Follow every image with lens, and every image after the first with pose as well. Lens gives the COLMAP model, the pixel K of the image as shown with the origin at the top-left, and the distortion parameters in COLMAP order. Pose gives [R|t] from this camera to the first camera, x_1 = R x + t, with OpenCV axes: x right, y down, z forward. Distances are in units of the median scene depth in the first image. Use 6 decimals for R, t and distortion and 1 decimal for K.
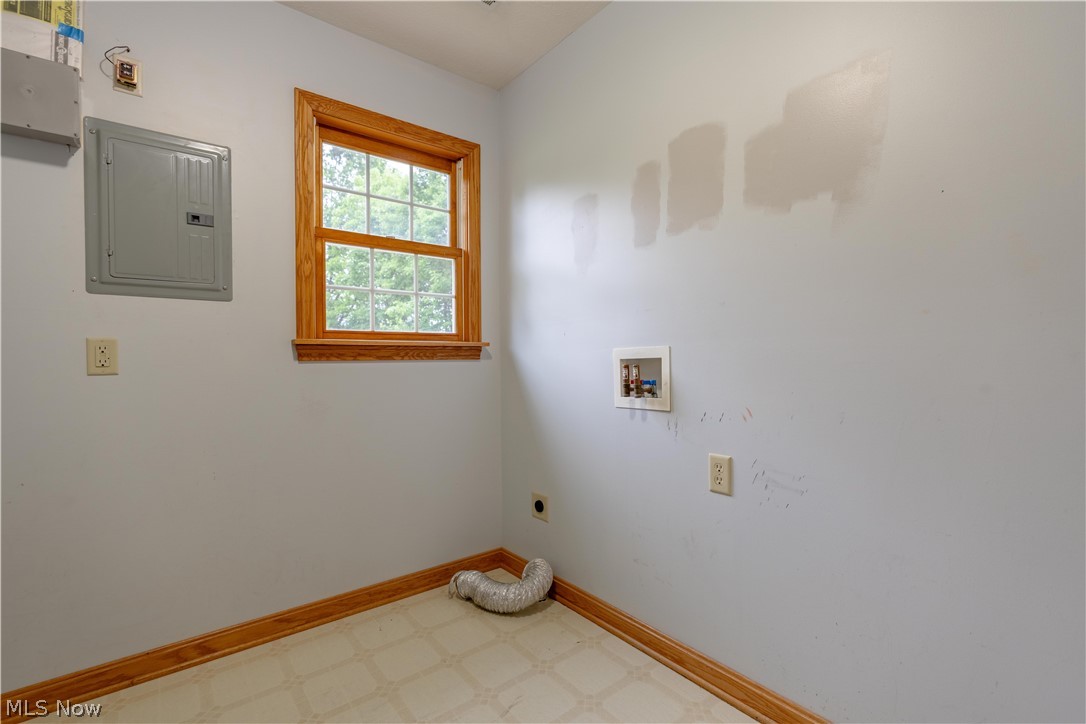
lens RADIAL K [[485.6, 0, 544.3], [0, 485.6, 361.4], [0, 0, 1]] dist [-0.005437, 0.001551]
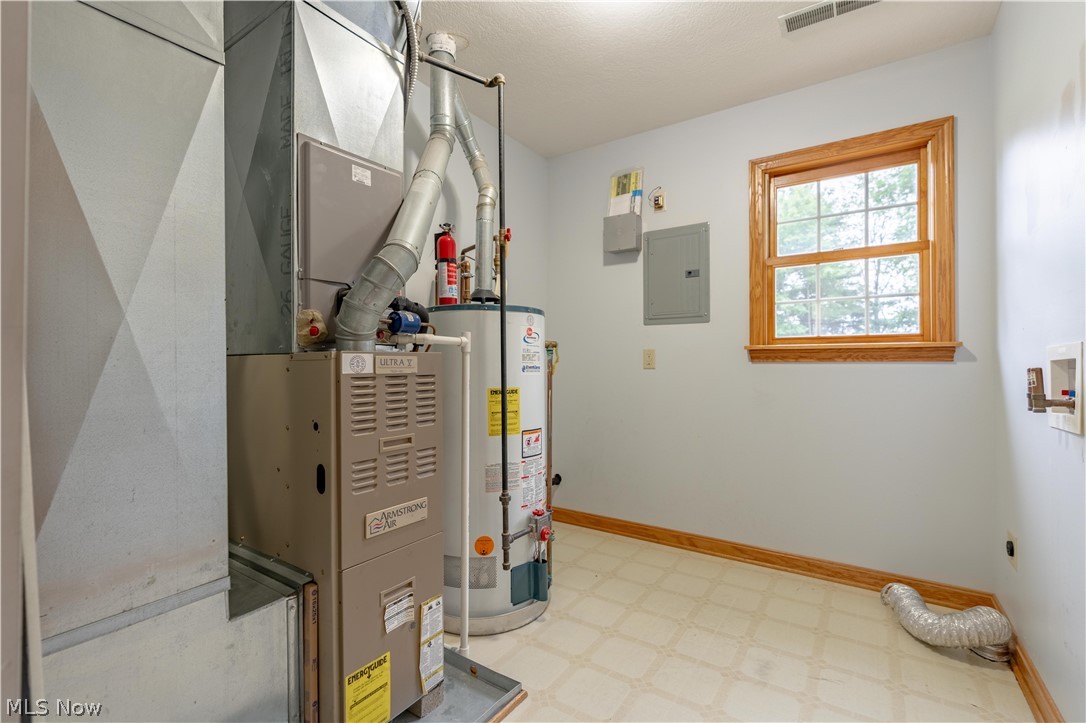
lens RADIAL K [[485.6, 0, 544.4], [0, 485.6, 361.5], [0, 0, 1]] dist [-0.005437, 0.001551]
pose [[0.293862, 0.001817, -0.955846, 0.568821], [-0.008782, 0.999961, -0.000799, 0.003607], [0.955807, 0.008629, 0.293867, 0.052619]]
